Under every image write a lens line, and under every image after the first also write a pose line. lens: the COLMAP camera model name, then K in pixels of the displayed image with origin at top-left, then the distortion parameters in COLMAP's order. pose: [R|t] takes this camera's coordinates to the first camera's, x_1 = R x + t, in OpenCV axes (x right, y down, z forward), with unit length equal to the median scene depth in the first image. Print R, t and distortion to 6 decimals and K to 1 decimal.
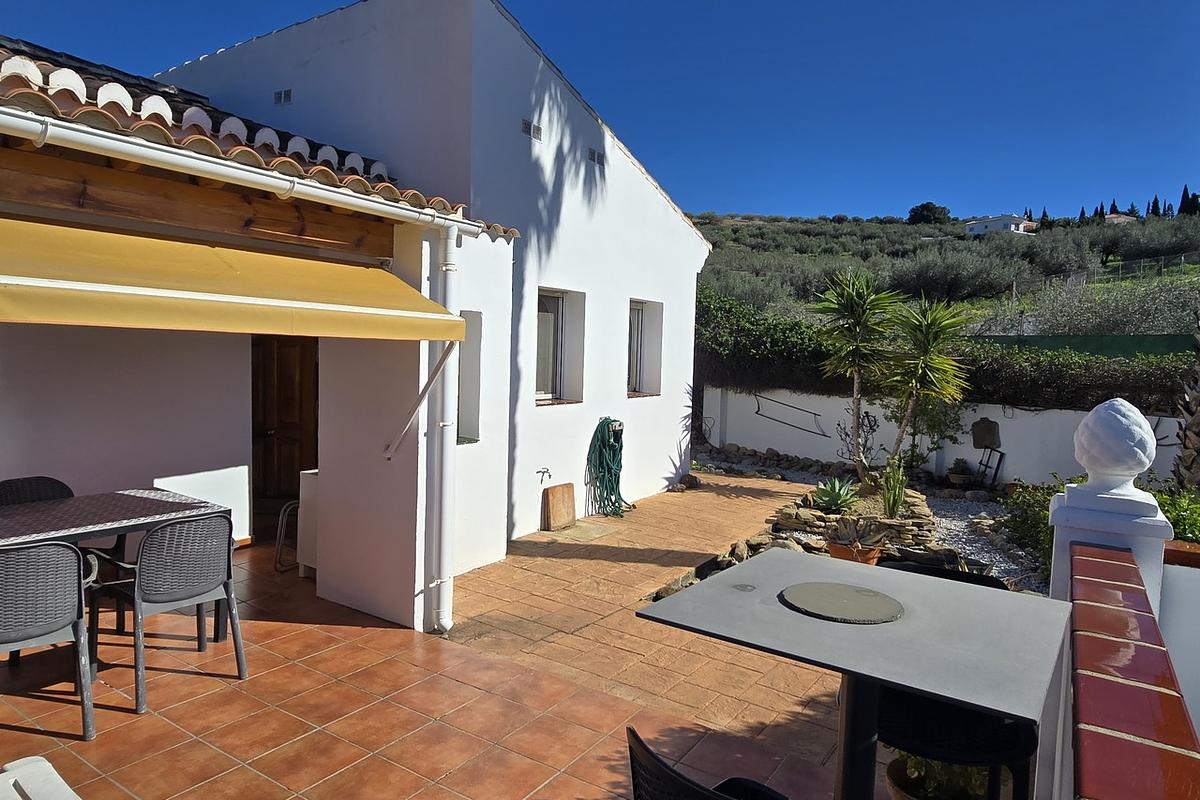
lens RADIAL K [[700.3, 0, 607.7], [0, 700.3, 400.1], [0, 0, 1]] dist [0.000998, -0.003854]
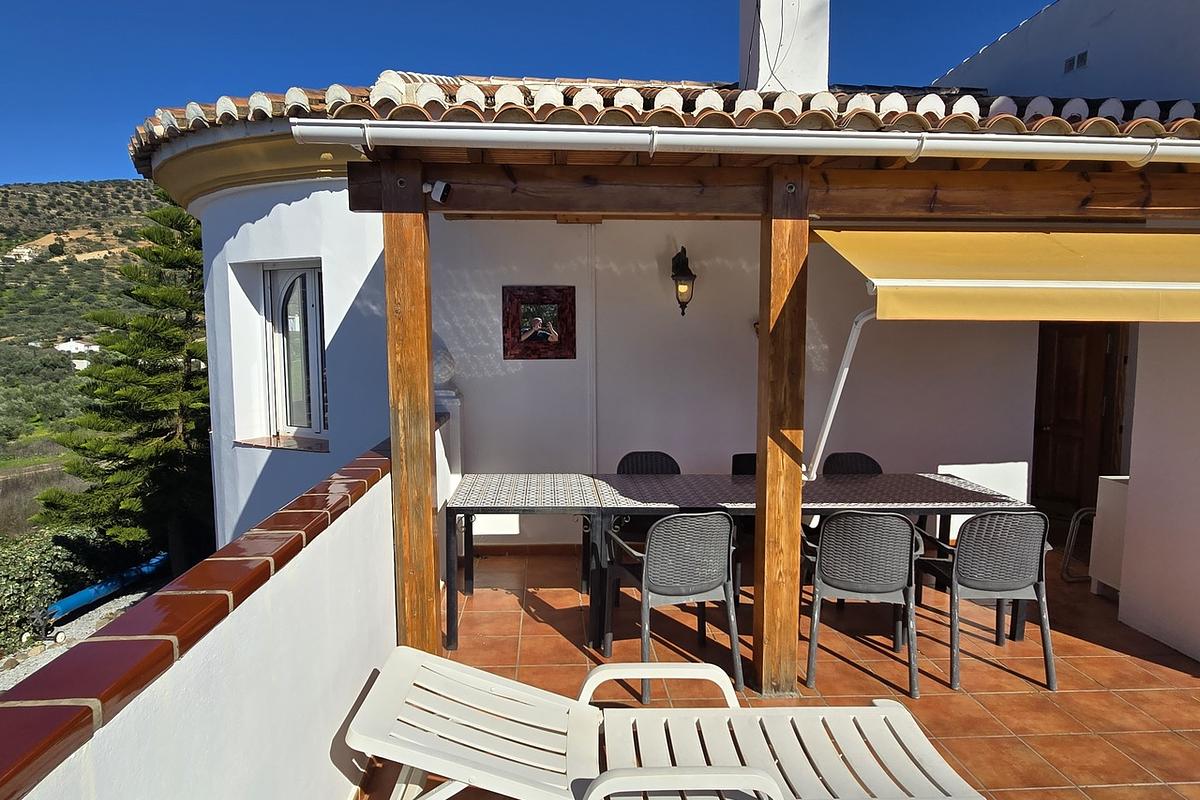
lens RADIAL K [[700.3, 0, 607.7], [0, 700.3, 400.1], [0, 0, 1]] dist [0.000998, -0.003854]
pose [[0.620054, 0.045262, -0.783252, -0.169405], [-0.036874, 0.998912, 0.028533, 0.003694], [0.783692, 0.011190, 0.621049, -0.057064]]
